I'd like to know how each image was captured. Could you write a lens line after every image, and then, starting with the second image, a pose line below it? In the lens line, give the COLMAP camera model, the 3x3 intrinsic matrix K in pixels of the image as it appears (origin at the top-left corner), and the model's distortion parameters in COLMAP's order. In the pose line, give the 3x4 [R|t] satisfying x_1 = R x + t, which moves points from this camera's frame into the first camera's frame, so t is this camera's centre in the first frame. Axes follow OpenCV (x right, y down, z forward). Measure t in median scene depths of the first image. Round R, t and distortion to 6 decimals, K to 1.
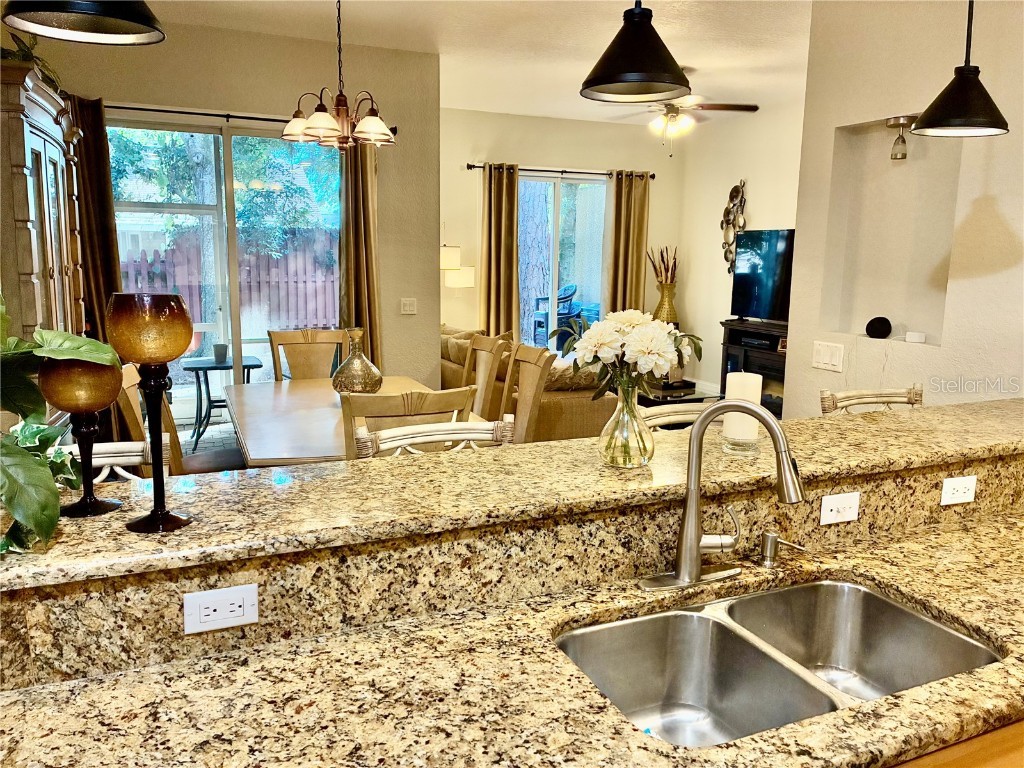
lens RADIAL K [[774.6, 0, 511.0], [0, 774.6, 379.5], [0, 0, 1]] dist [0.045987, -0.048609]
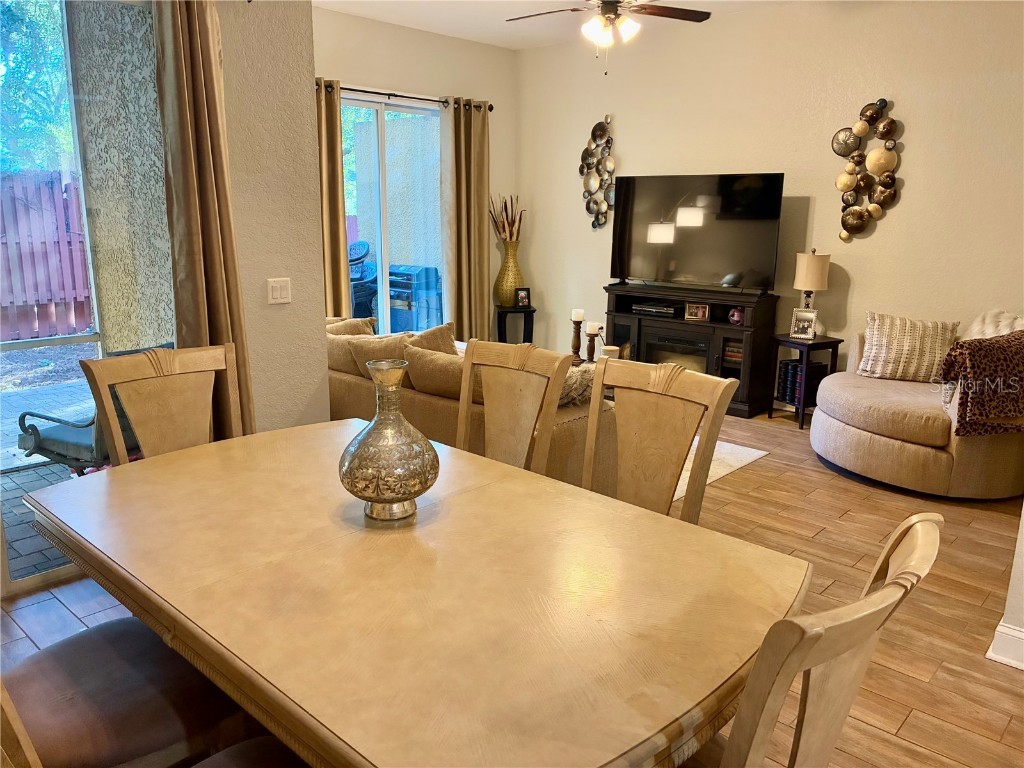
lens RADIAL K [[774.6, 0, 511.0], [0, 774.6, 379.5], [0, 0, 1]] dist [0.045987, -0.048609]
pose [[0.918192, -0.089477, 0.385899, -0.146677], [0.065415, 0.995030, 0.075069, -0.041146], [-0.390698, -0.043684, 0.919482, 0.247518]]
